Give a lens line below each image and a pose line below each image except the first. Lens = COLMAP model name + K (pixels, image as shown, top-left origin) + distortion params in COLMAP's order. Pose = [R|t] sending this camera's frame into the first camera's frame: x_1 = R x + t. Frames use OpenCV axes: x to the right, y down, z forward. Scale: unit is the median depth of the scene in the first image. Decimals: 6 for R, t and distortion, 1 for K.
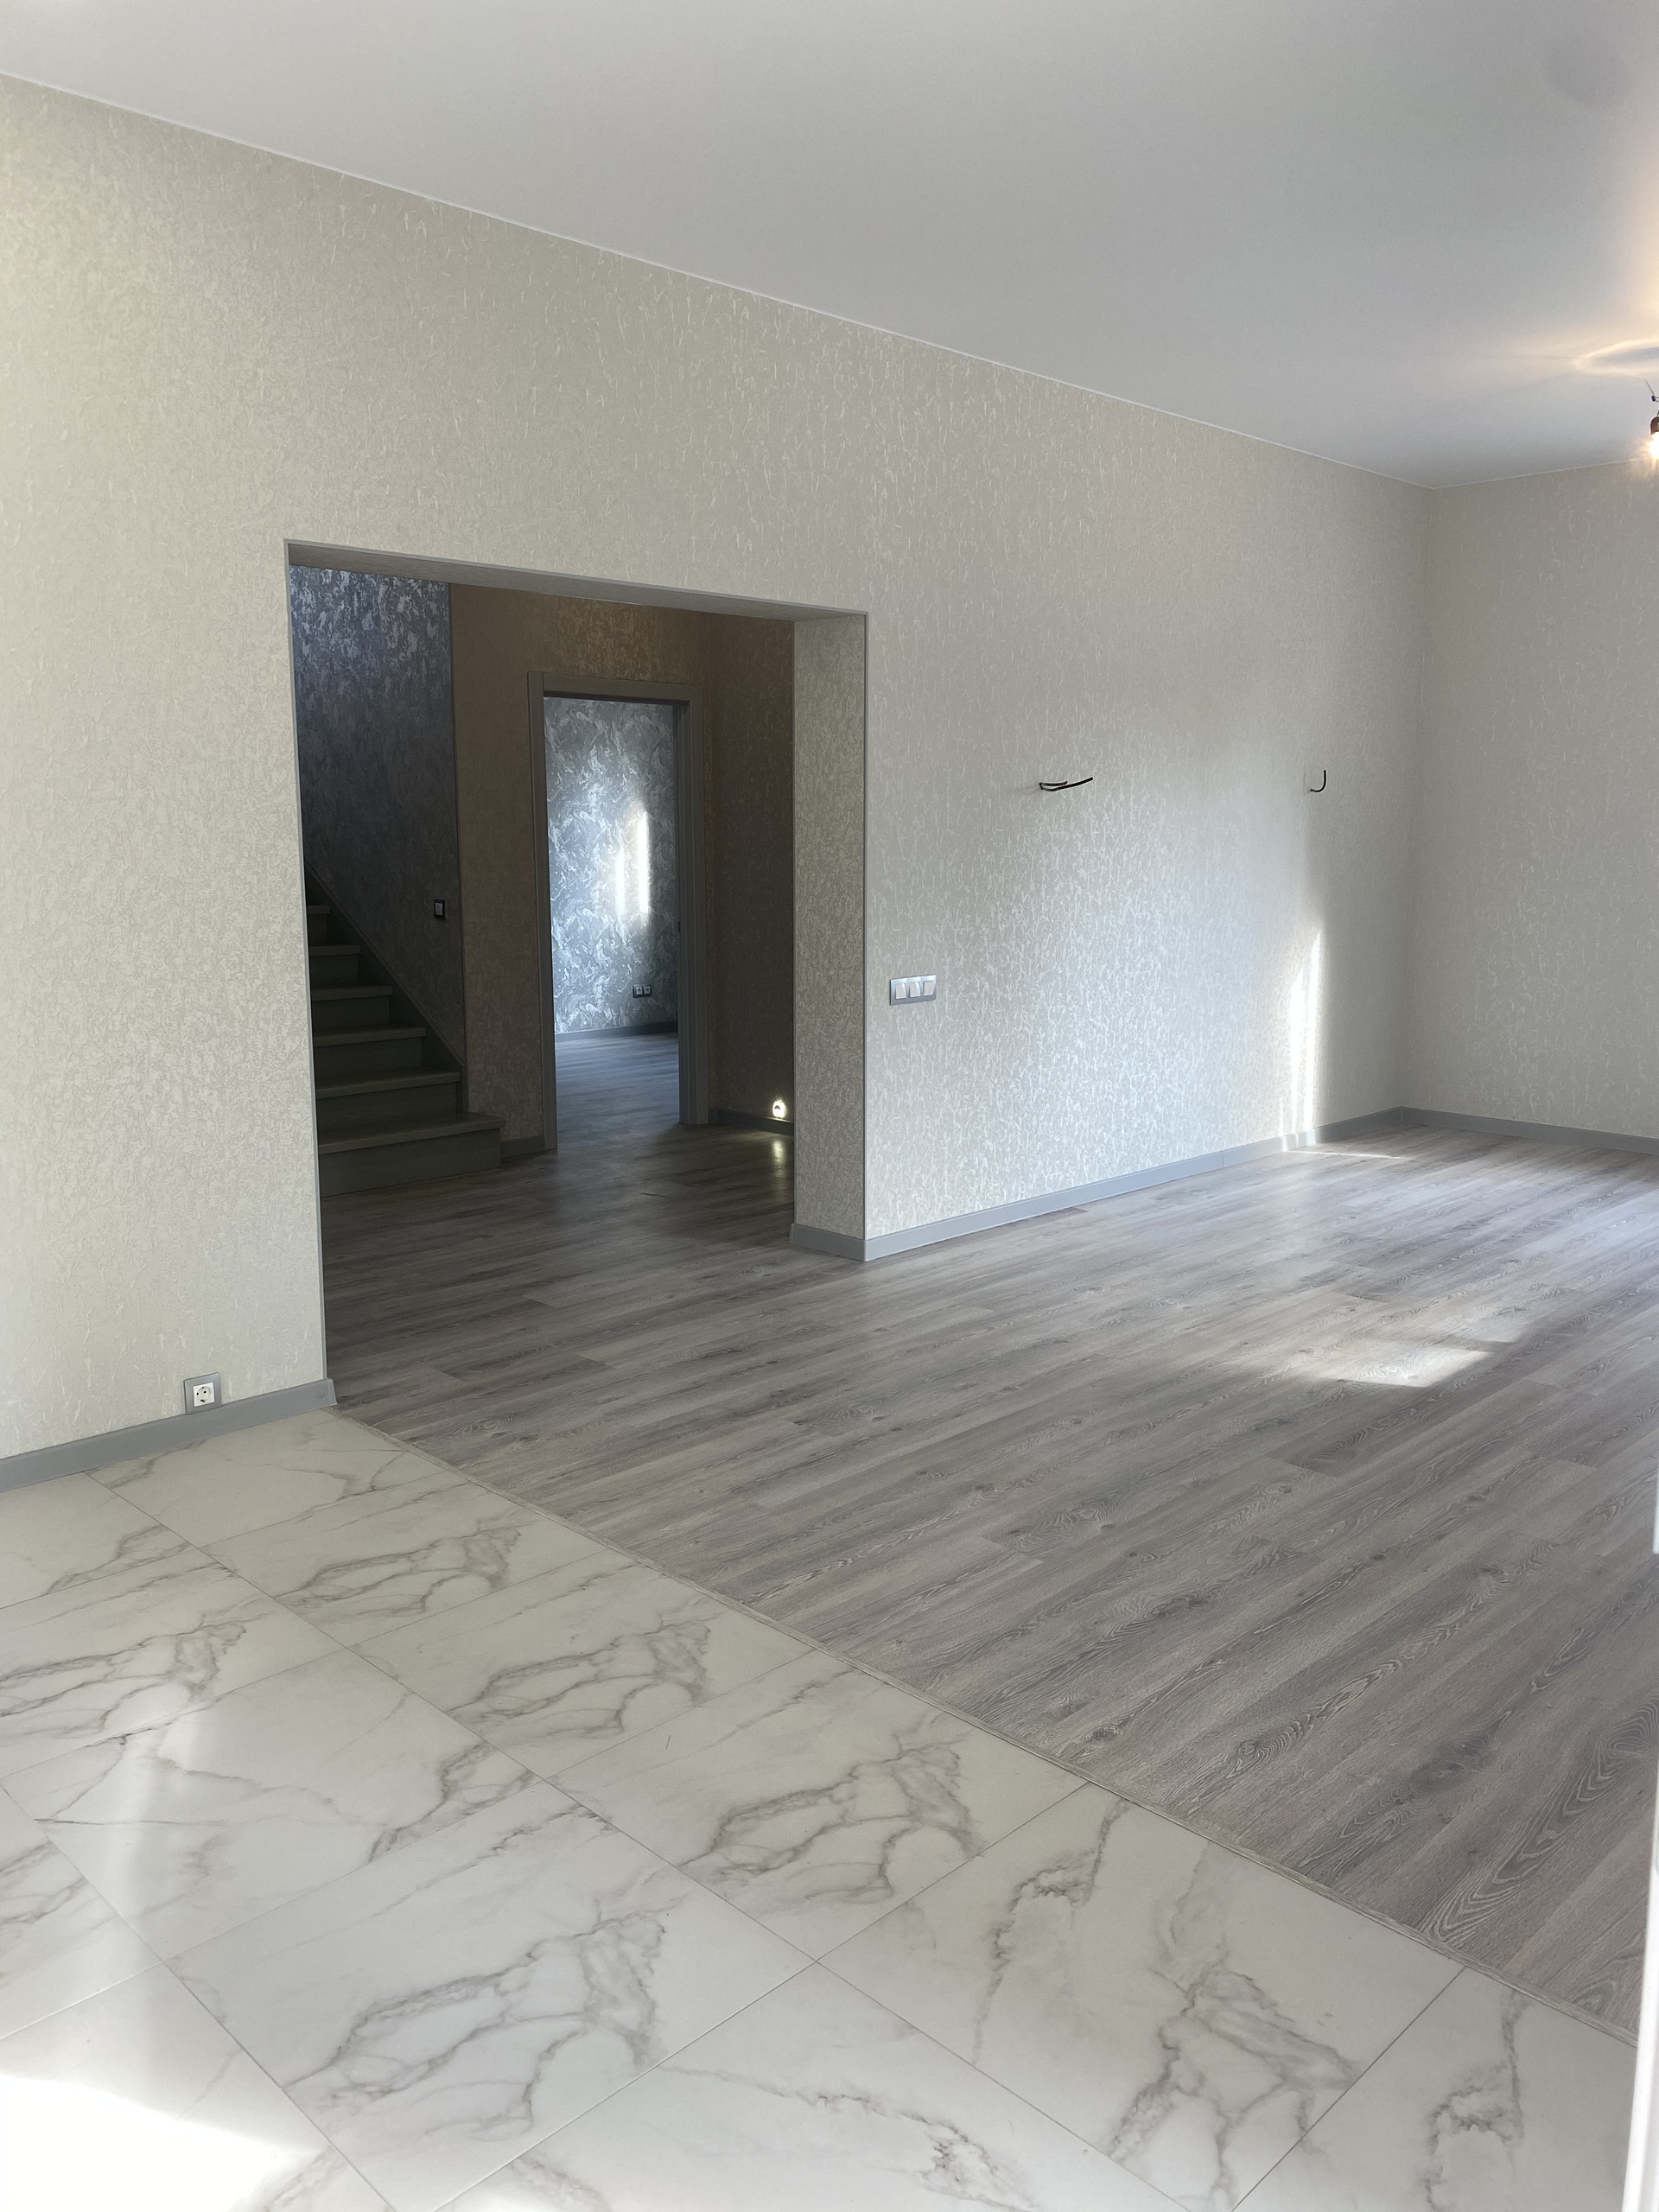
lens RADIAL K [[1704.1, 0, 833.0], [0, 1704.1, 1102.1], [0, 0, 1]] dist [0.104660, -0.011712]
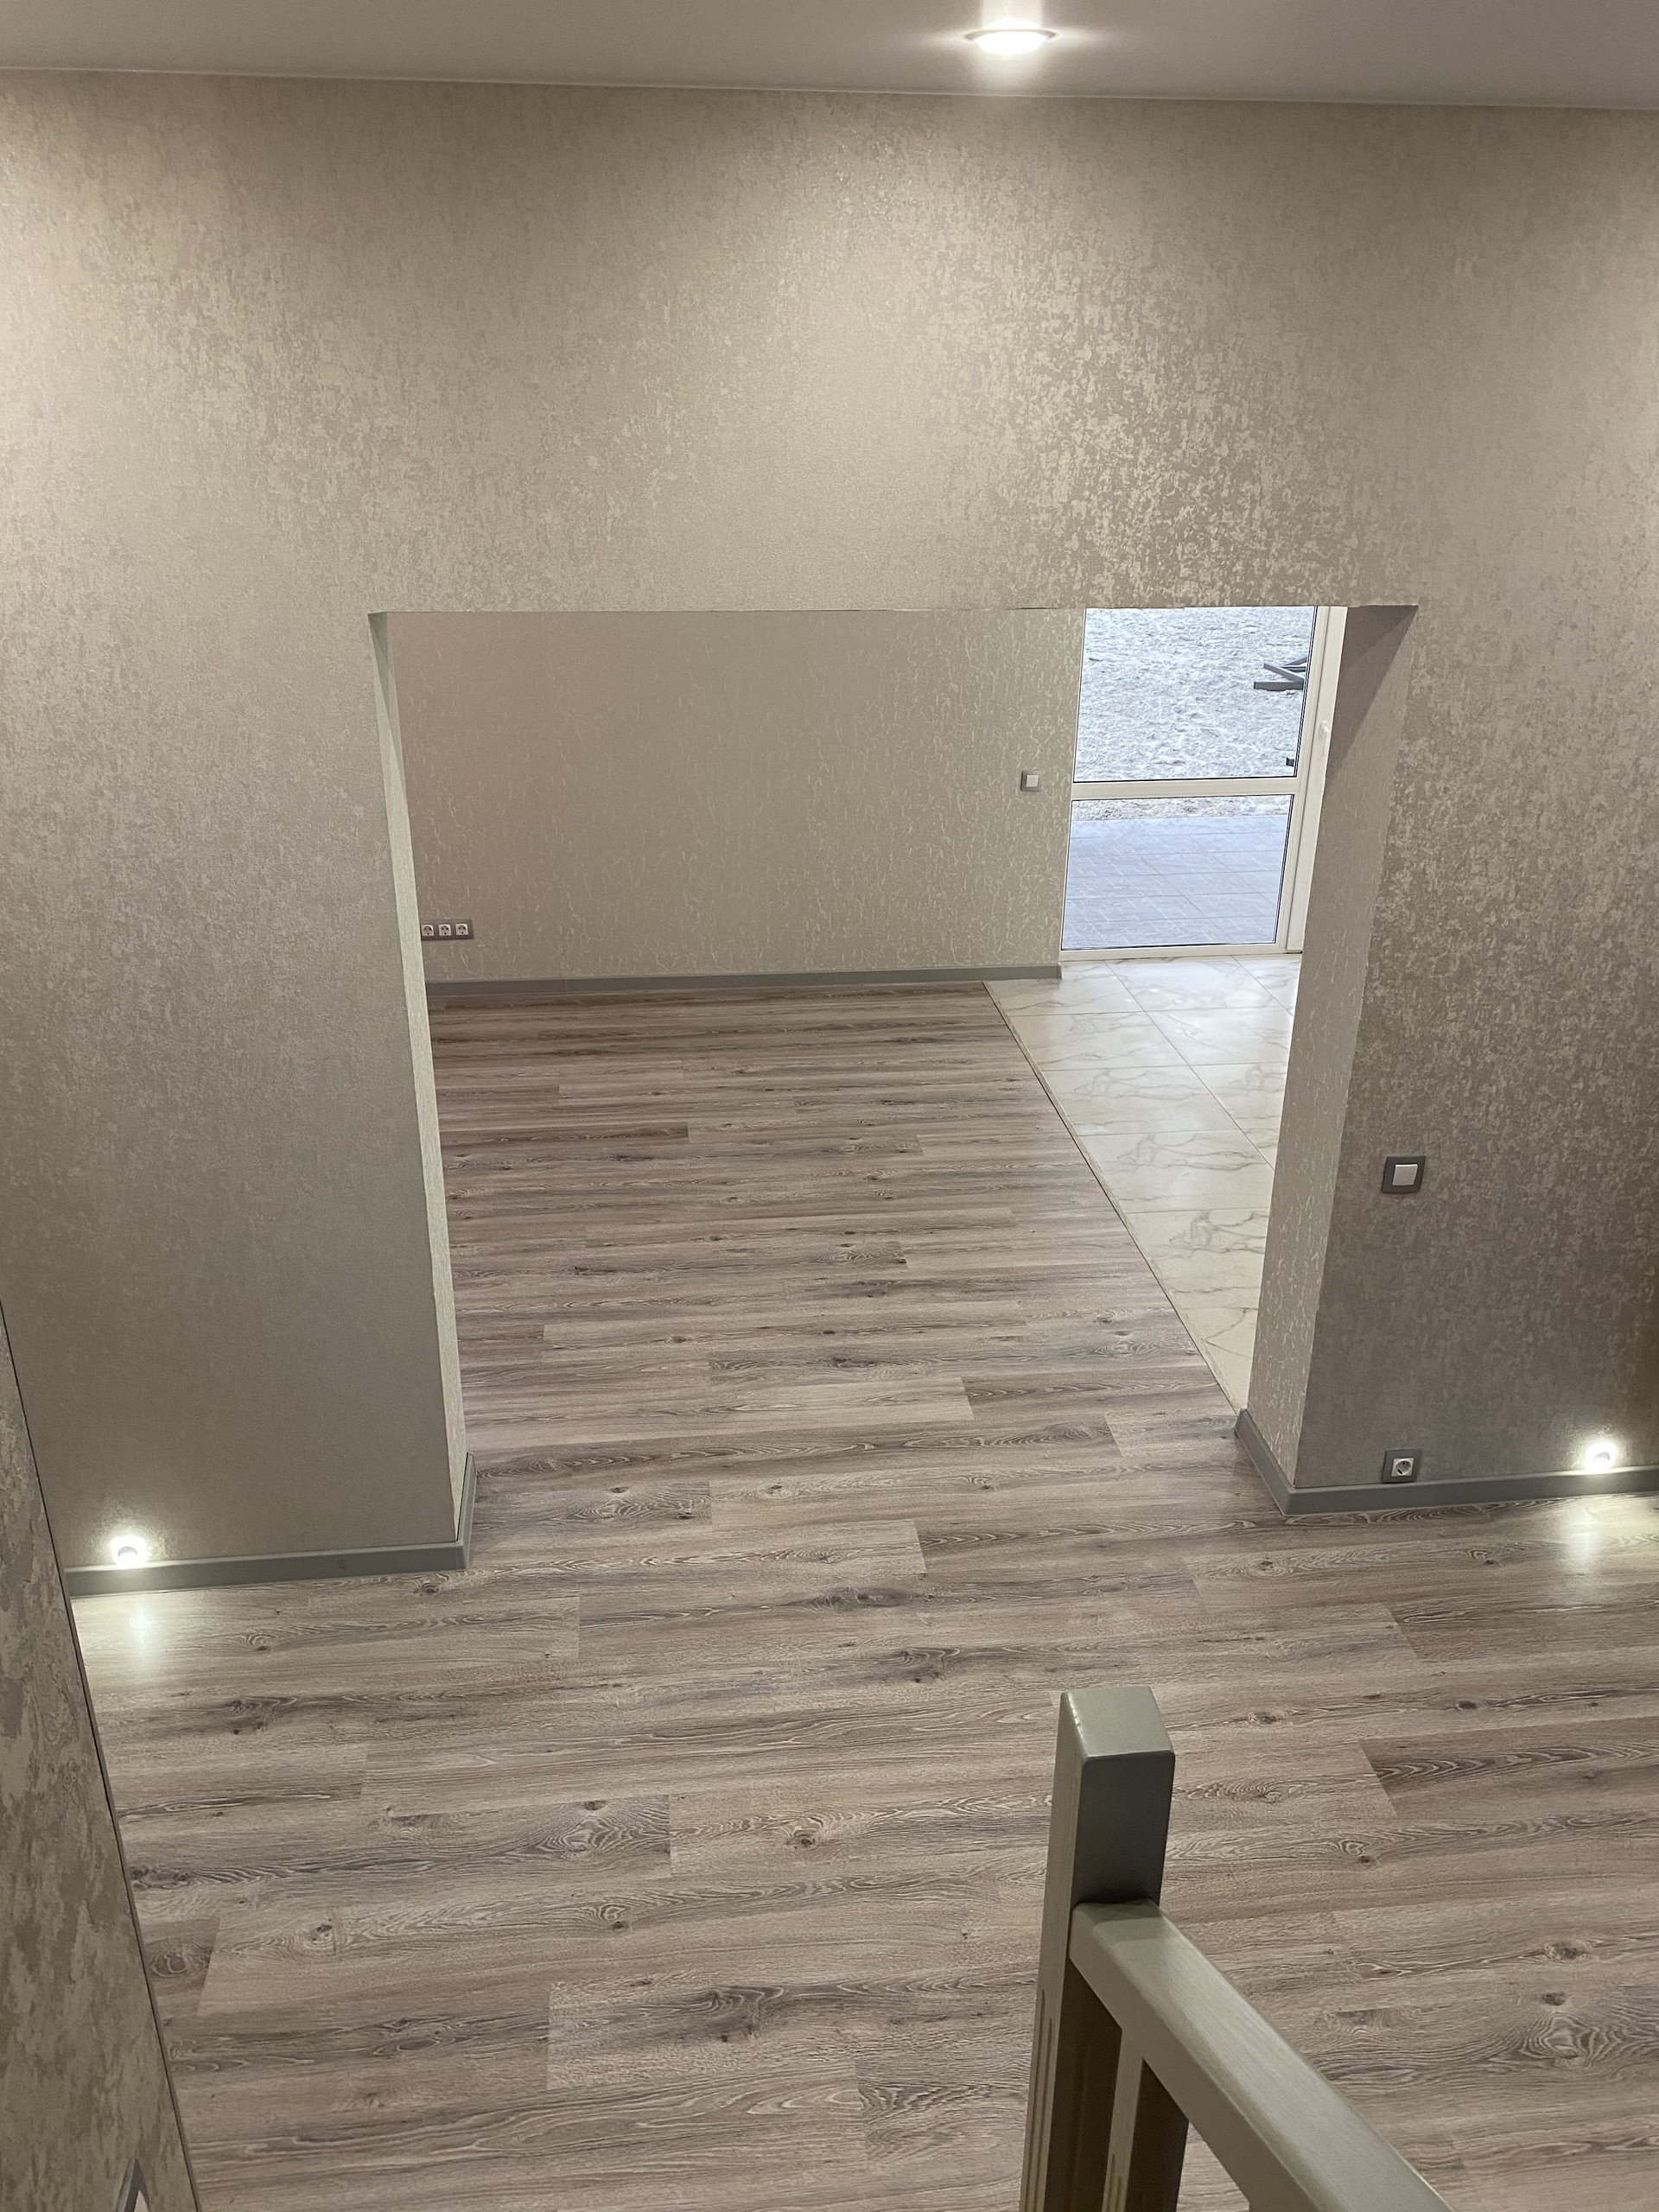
lens RADIAL K [[1704.1, 0, 827.3], [0, 1704.1, 1110.6], [0, 0, 1]] dist [0.104660, -0.011712]
pose [[-0.789324, -0.248582, 0.561403, -0.461154], [0.093247, 0.855231, 0.509790, -0.387996], [-0.606854, 0.454739, -0.651875, 1.281428]]
